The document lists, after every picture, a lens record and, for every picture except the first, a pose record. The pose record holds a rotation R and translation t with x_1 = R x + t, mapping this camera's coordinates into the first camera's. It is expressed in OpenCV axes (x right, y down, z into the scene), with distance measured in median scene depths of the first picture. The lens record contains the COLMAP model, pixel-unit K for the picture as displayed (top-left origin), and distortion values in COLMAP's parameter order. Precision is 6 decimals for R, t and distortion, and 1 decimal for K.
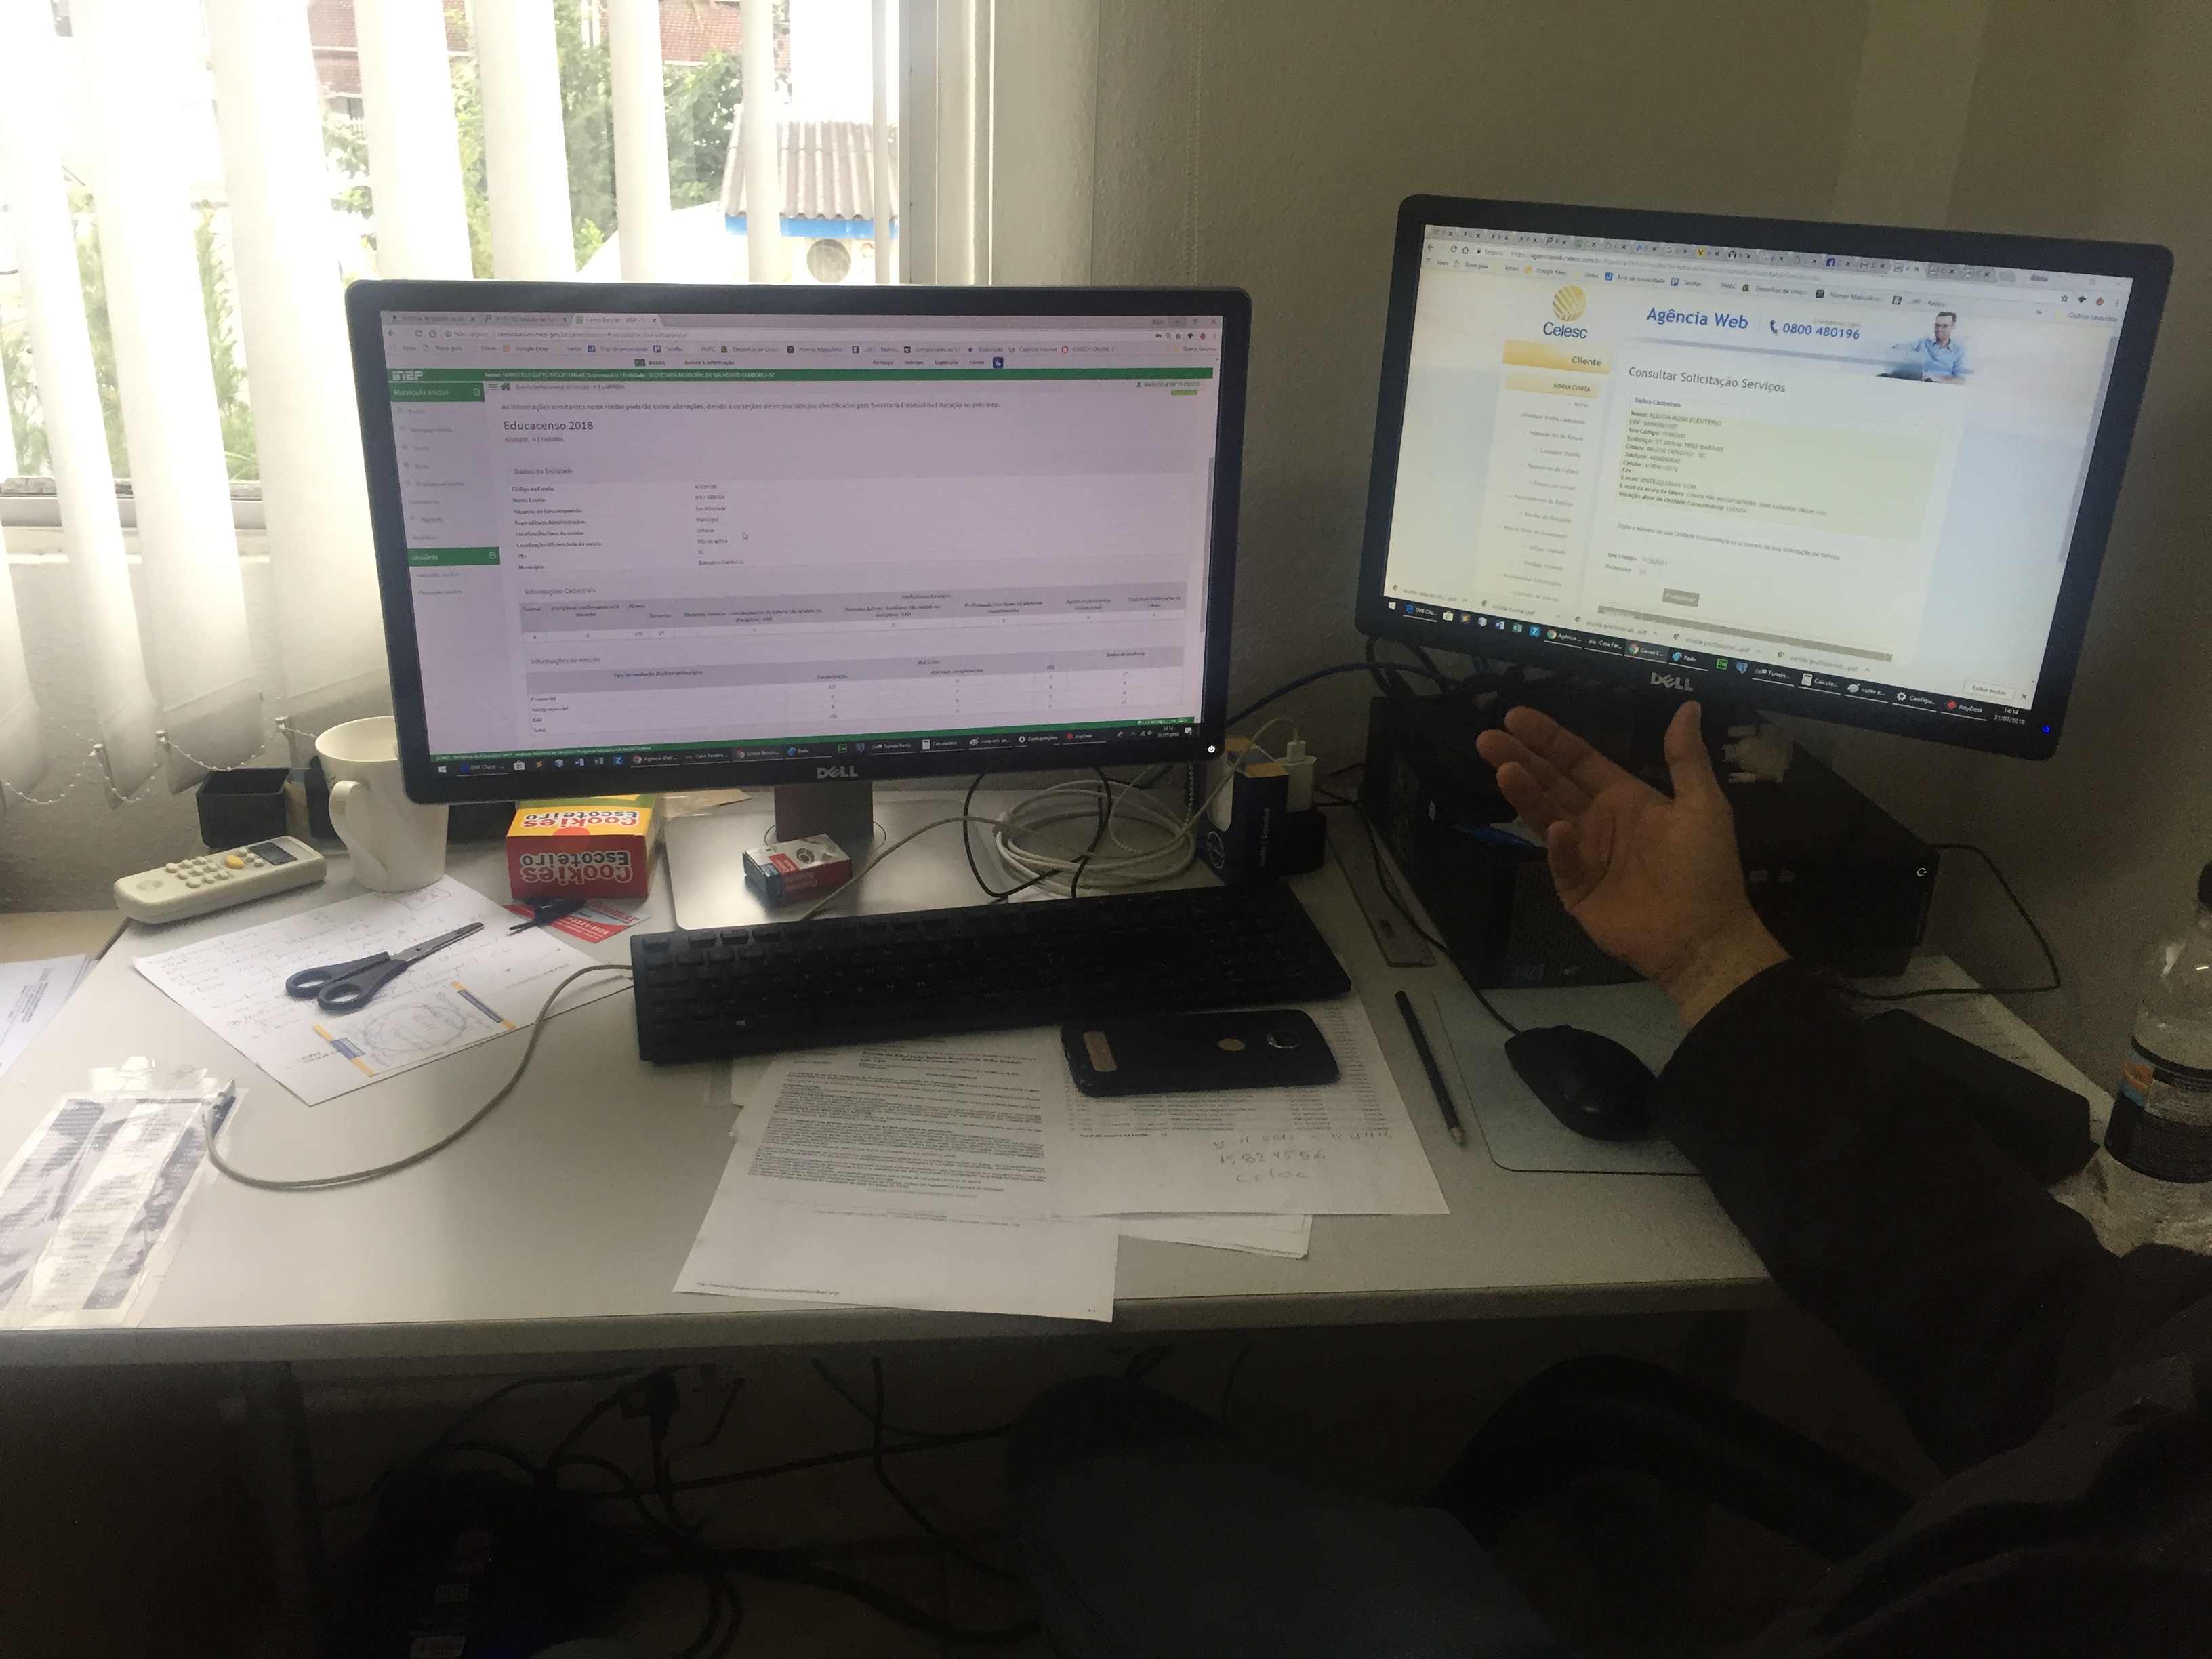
lens RADIAL K [[1815.9, 0, 1098.2], [0, 1815.9, 843.3], [0, 0, 1]] dist [-0.007036, 0.025143]
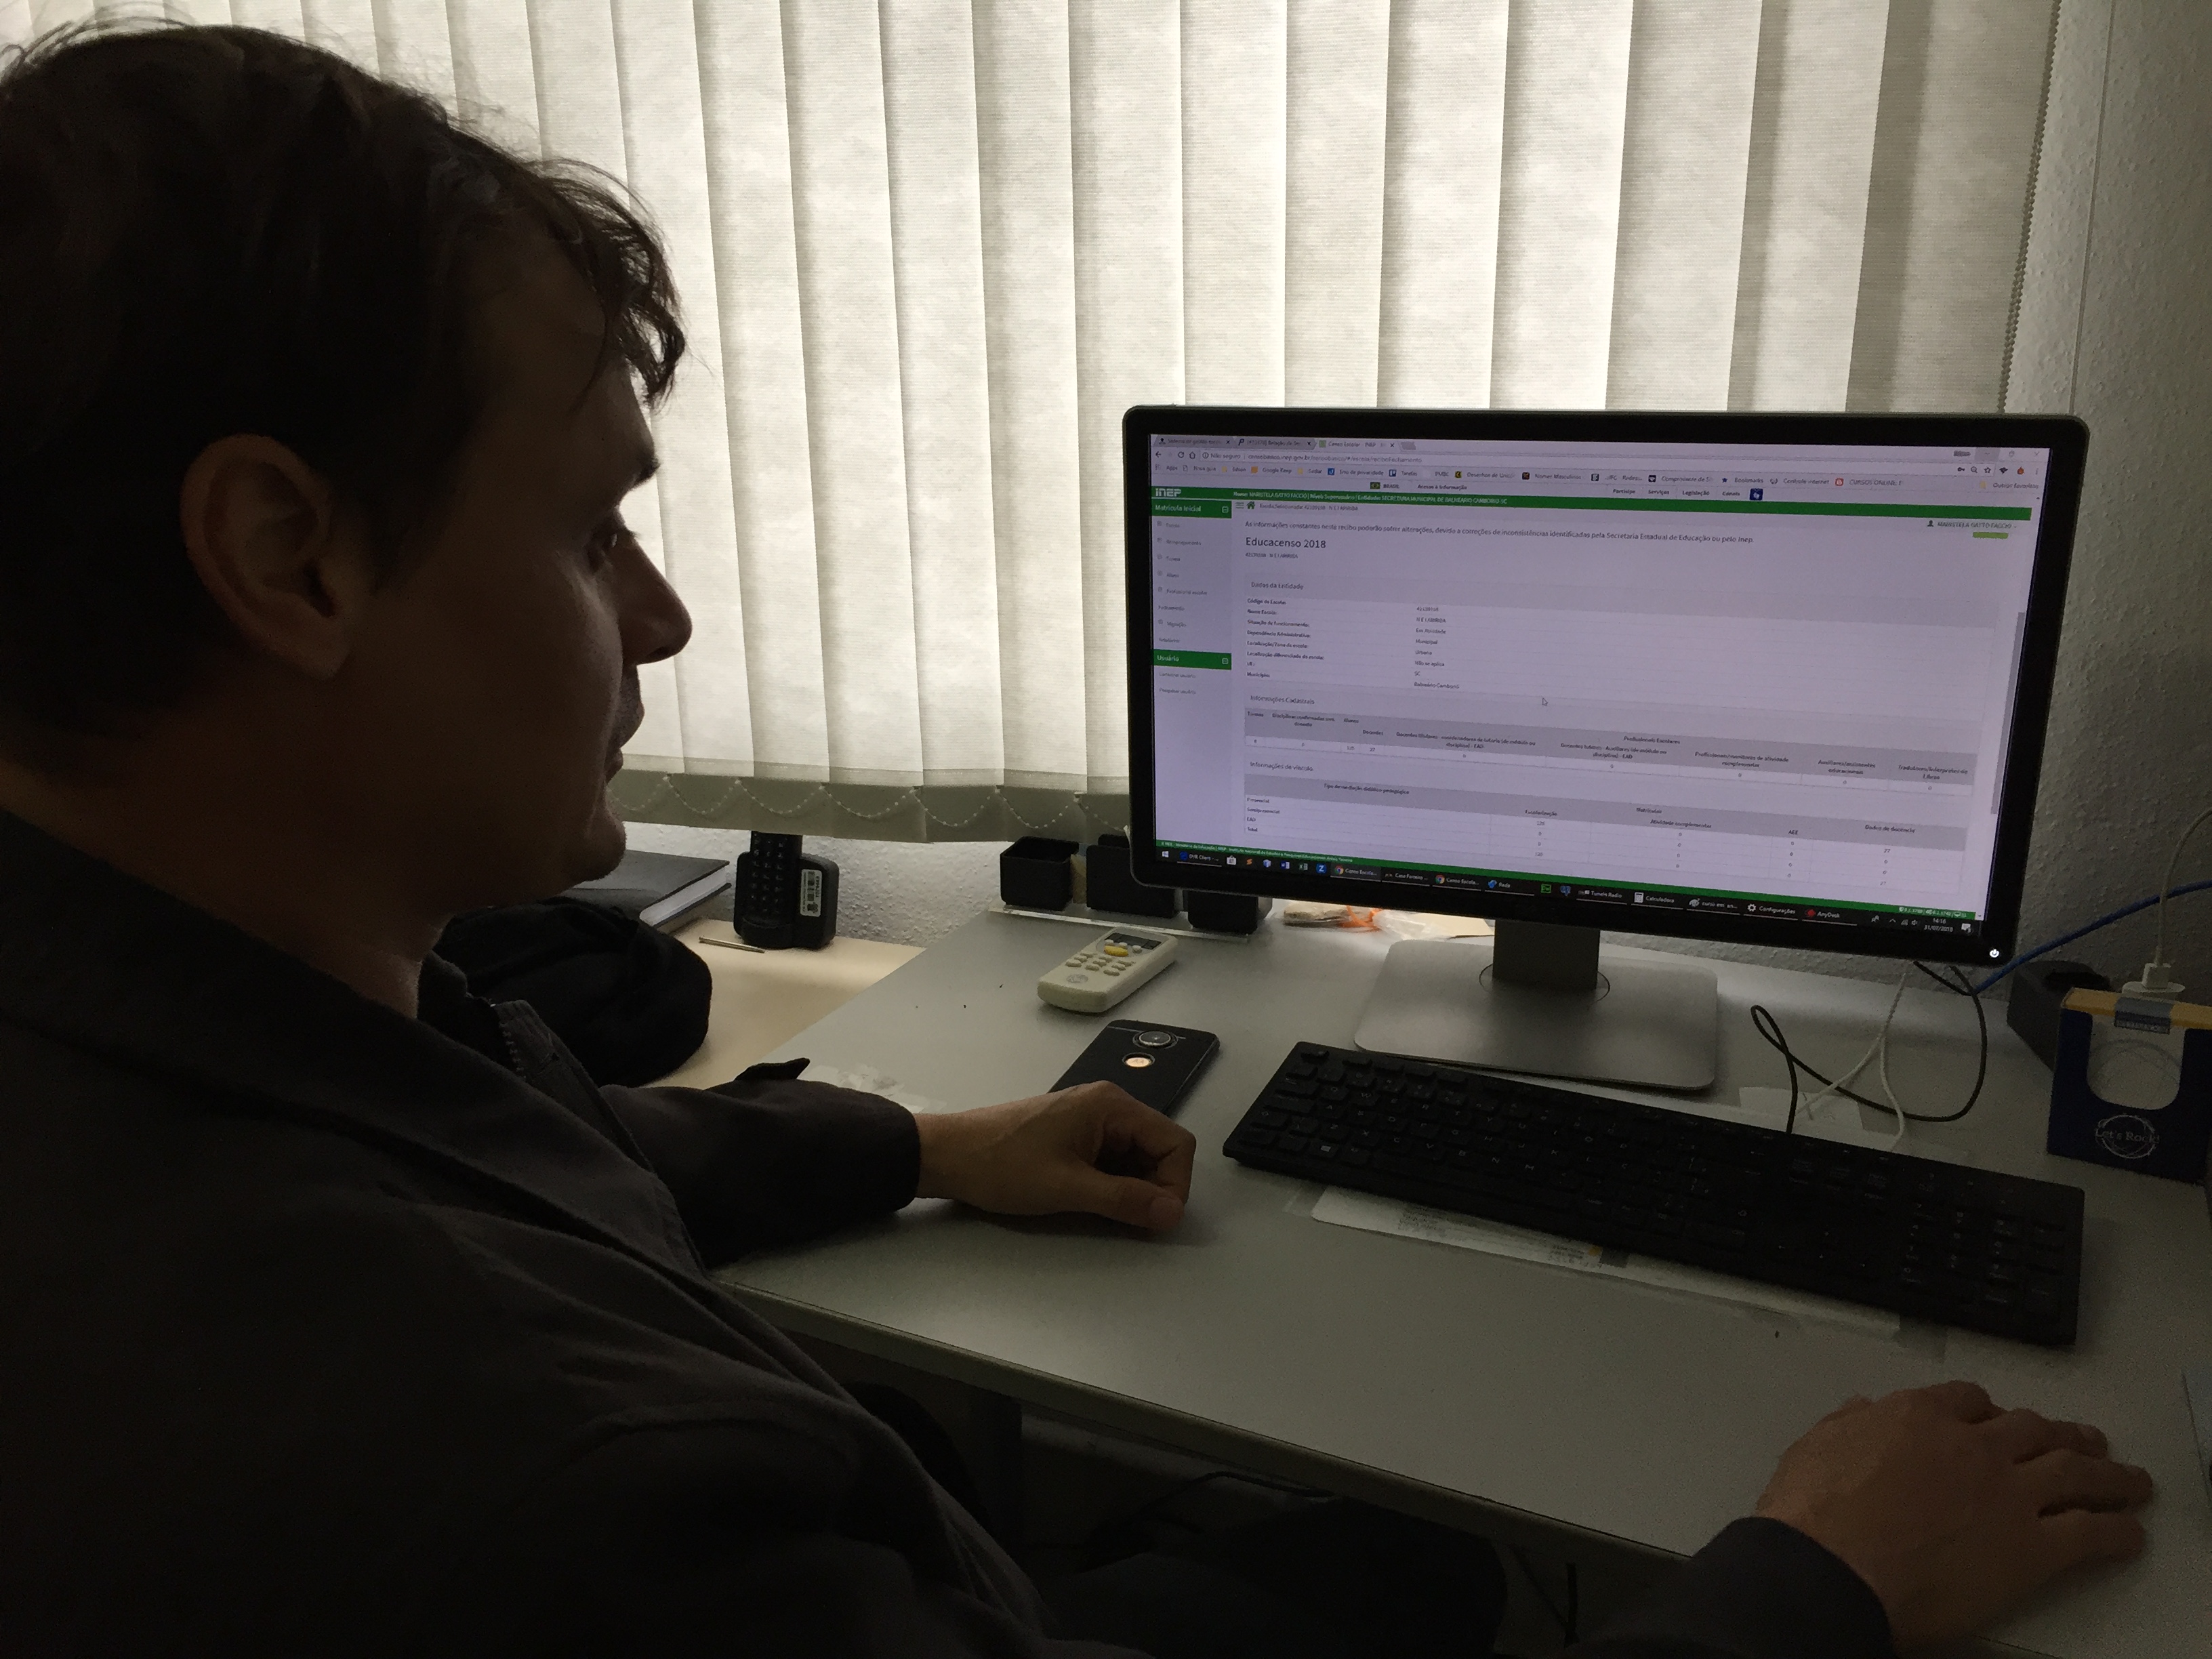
lens RADIAL K [[1897.7, 0, 1073.2], [0, 1897.7, 829.3], [0, 0, 1]] dist [0.065033, -0.086454]
pose [[0.842057, 0.119218, -0.526048, 0.180236], [-0.163391, 0.985824, -0.038127, -0.004676], [0.514046, 0.118056, 0.849600, 0.021648]]
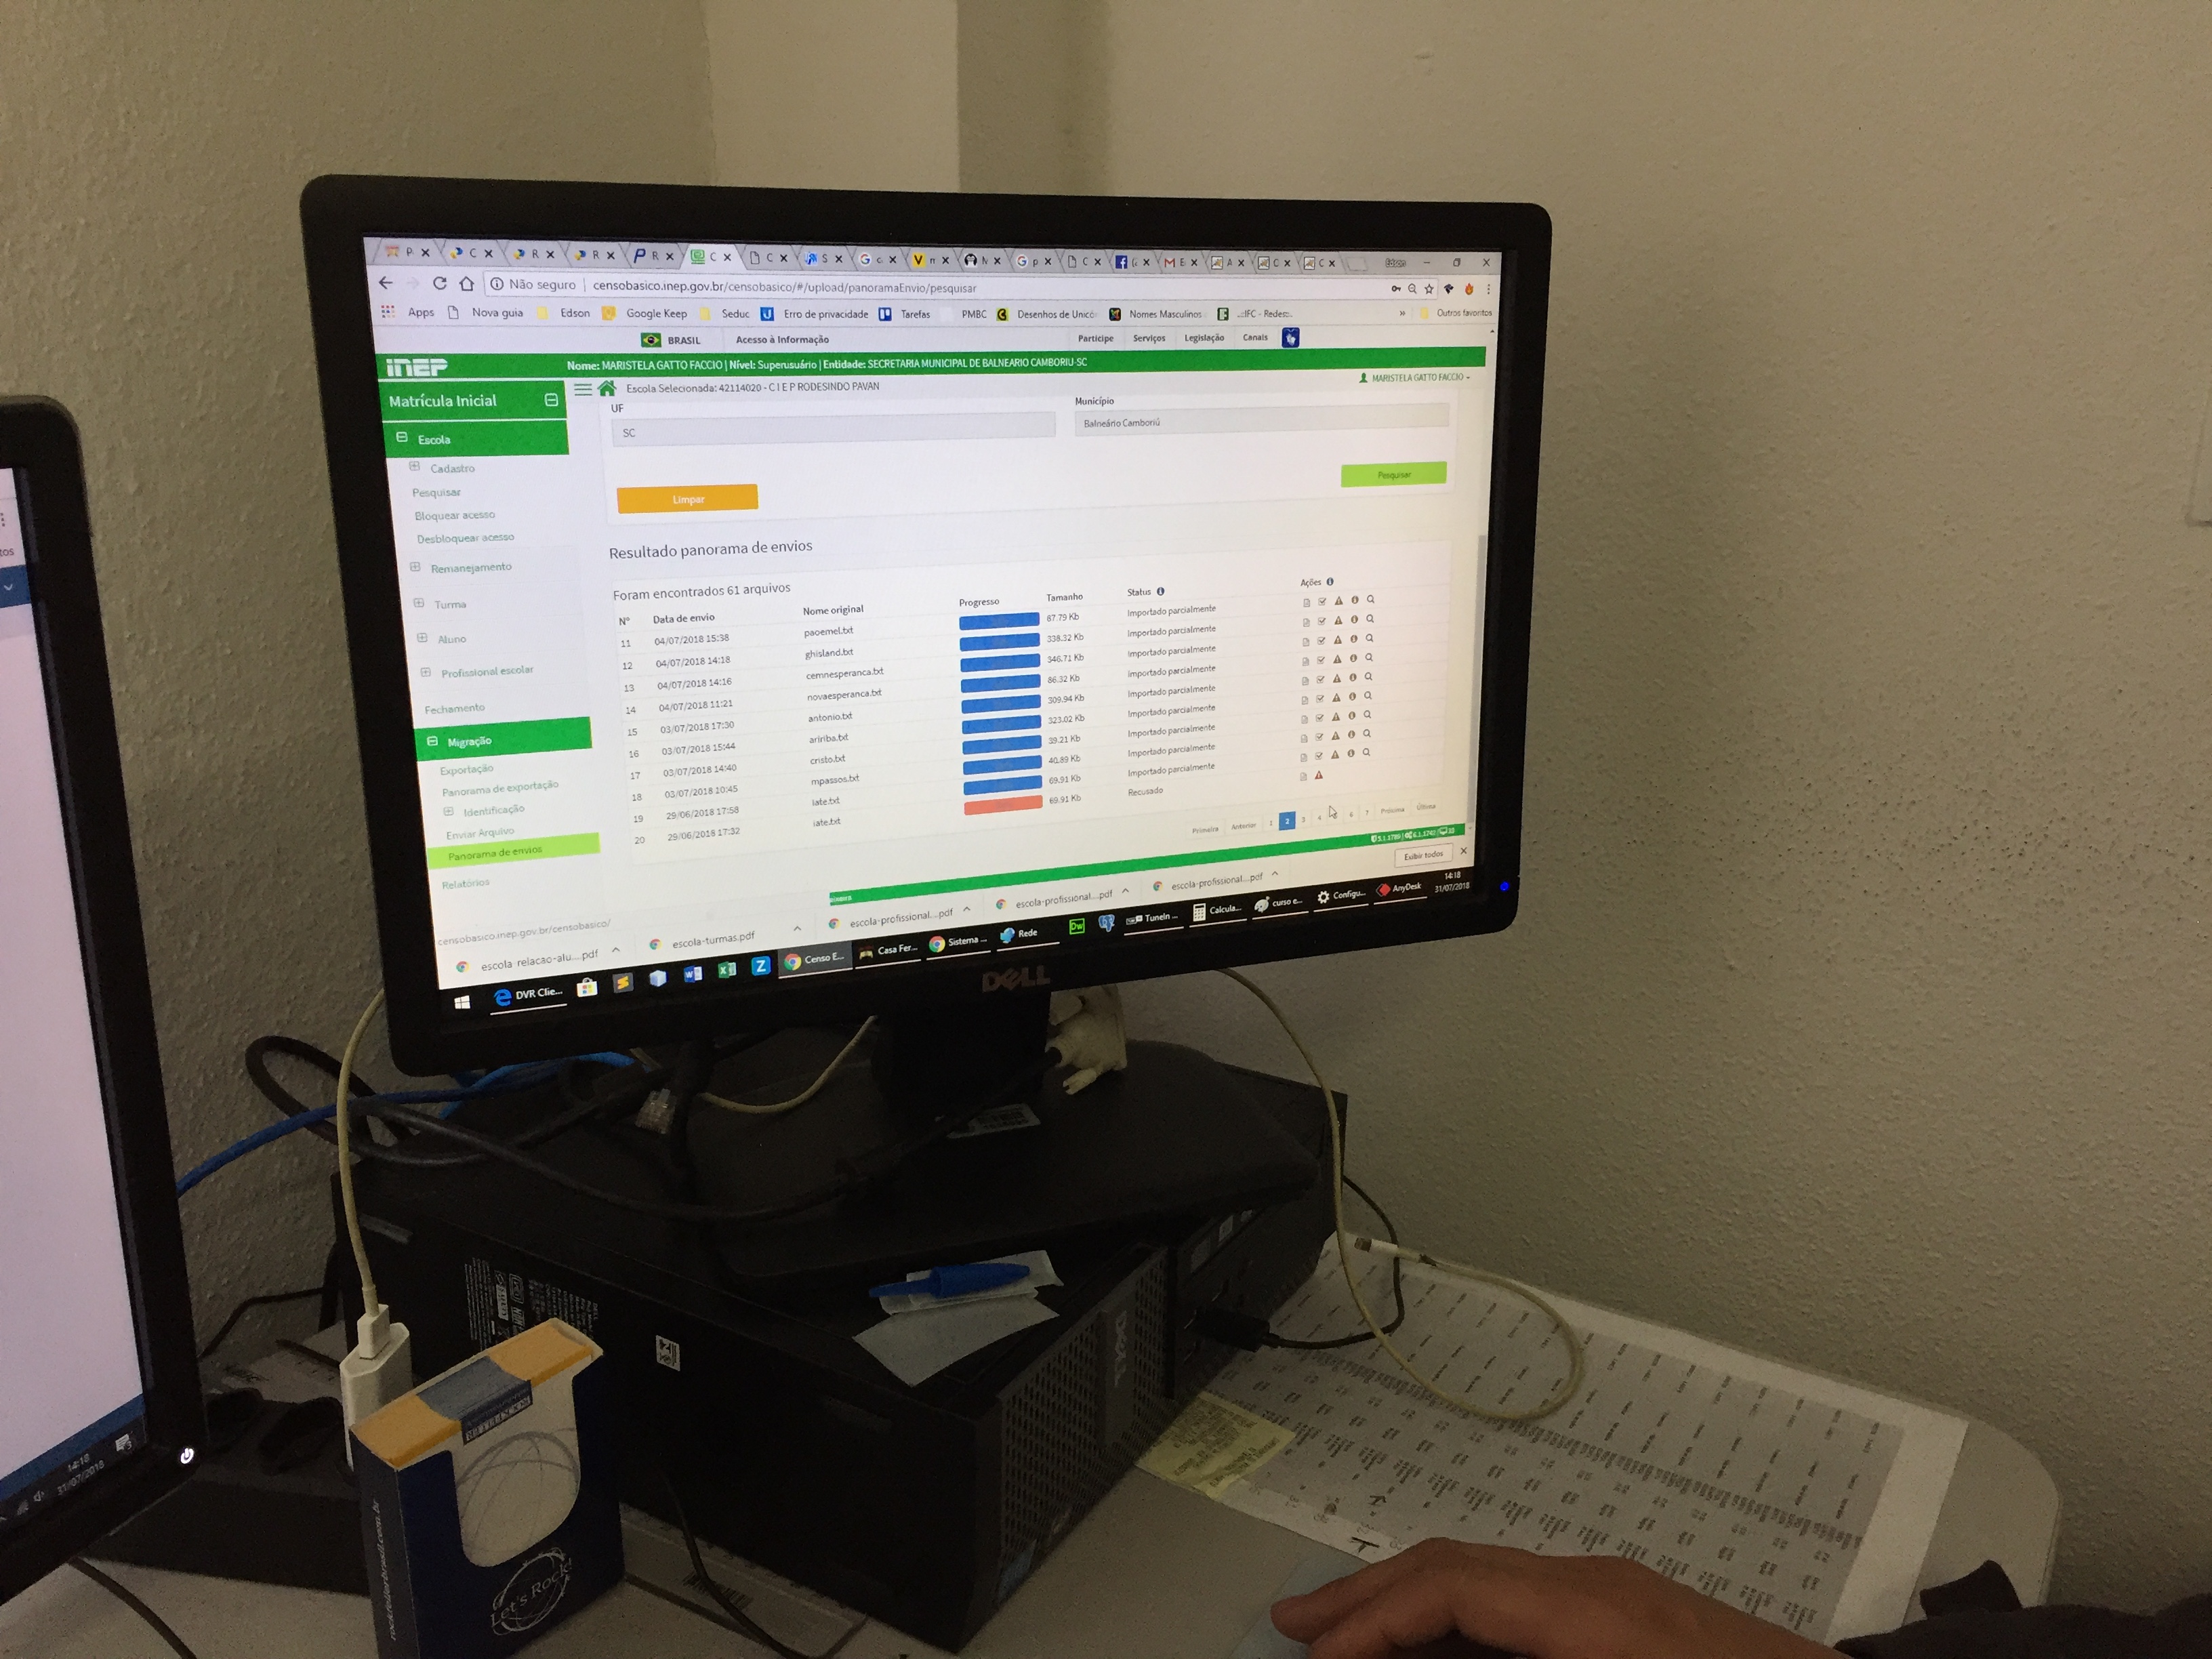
lens RADIAL K [[1897.7, 0, 1096.3], [0, 1897.7, 831.8], [0, 0, 1]] dist [0.065033, -0.086454]
pose [[0.609492, -0.251197, 0.751944, -0.121549], [0.320331, 0.945634, 0.056256, -0.161881], [-0.725195, 0.206583, 0.656823, 0.569543]]
